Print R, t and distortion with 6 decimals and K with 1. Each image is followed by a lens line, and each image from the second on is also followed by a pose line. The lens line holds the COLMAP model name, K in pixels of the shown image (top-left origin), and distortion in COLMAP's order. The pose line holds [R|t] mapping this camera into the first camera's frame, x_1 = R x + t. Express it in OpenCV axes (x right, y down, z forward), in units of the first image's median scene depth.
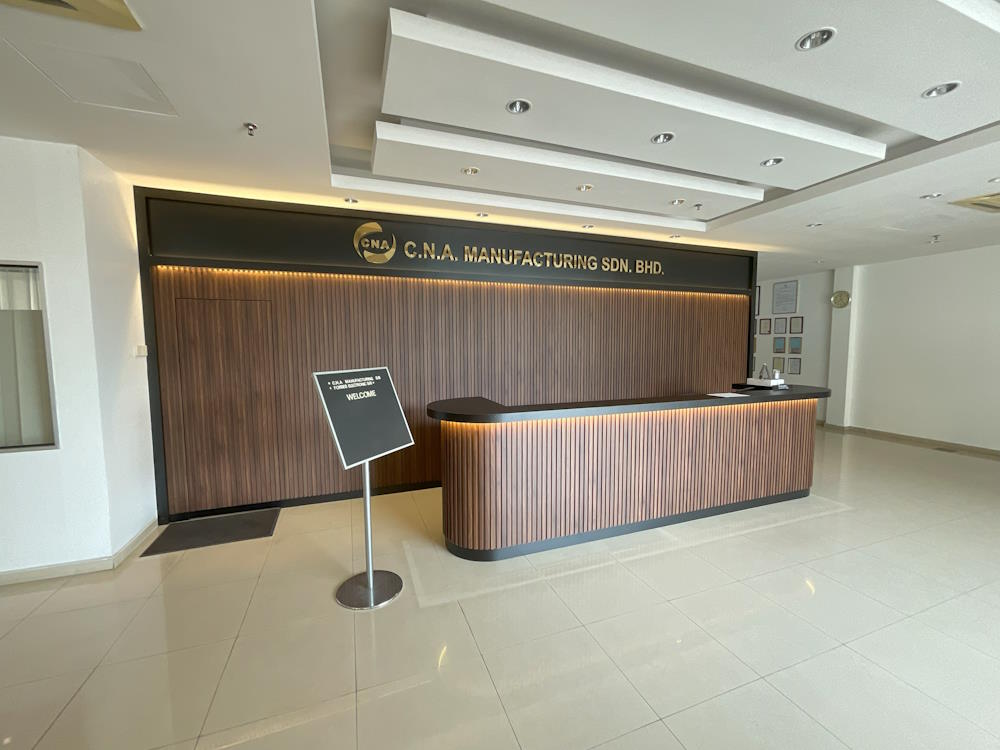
lens RADIAL K [[404.3, 0, 500.2], [0, 404.3, 375.4], [0, 0, 1]] dist [0.001278, -0.001480]
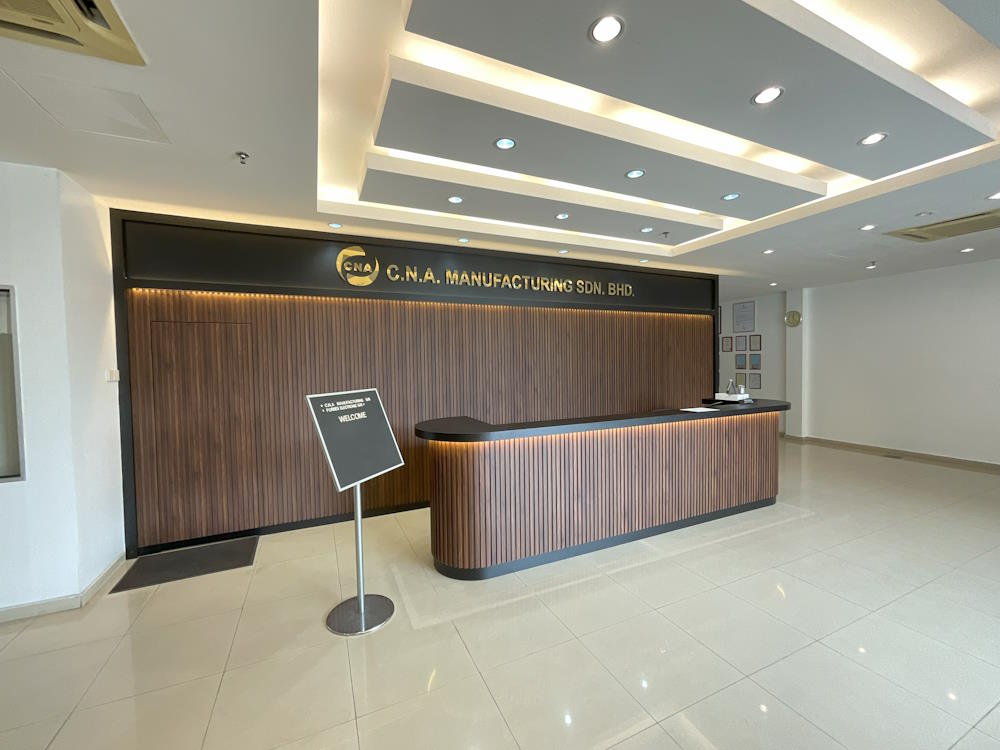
lens RADIAL K [[404.3, 0, 499.8], [0, 404.3, 375.8], [0, 0, 1]] dist [0.001278, -0.001480]
pose [[0.997411, -0.013643, 0.070601, -0.031131], [0.016848, 0.998845, -0.045001, -0.001403], [-0.069906, 0.046075, 0.996489, -0.022918]]
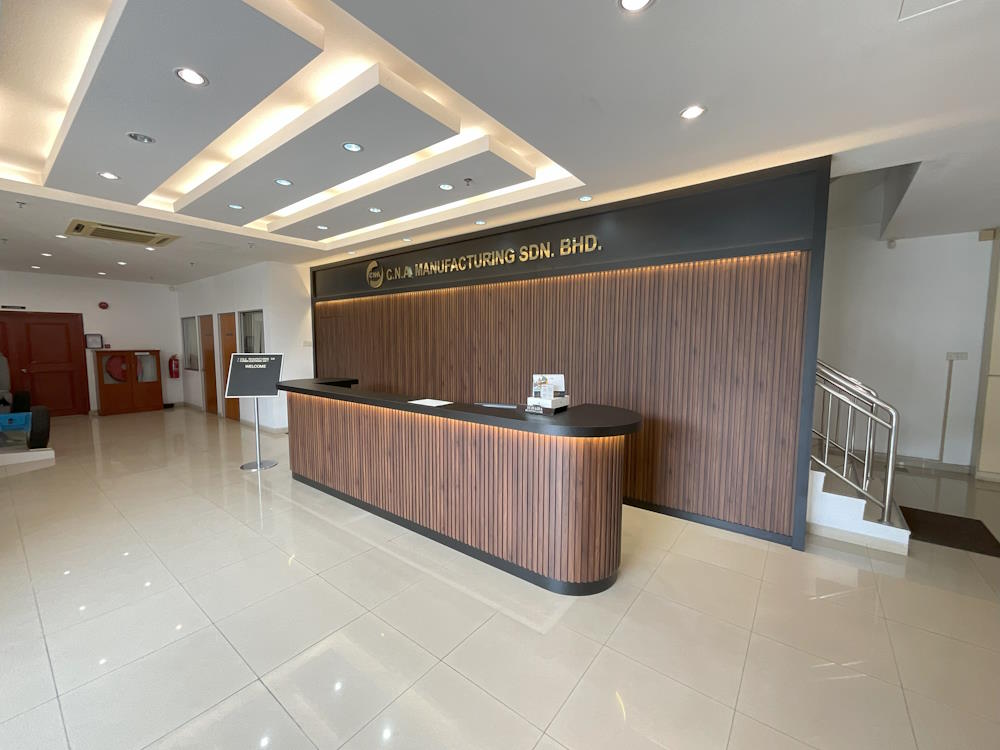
lens RADIAL K [[404.3, 0, 498.2], [0, 404.3, 374.3], [0, 0, 1]] dist [0.001278, -0.001480]
pose [[0.525648, 0.077234, -0.847189, 1.306818], [-0.072303, 0.996323, 0.045969, -0.059661], [0.847624, 0.037091, 0.529300, 0.632372]]
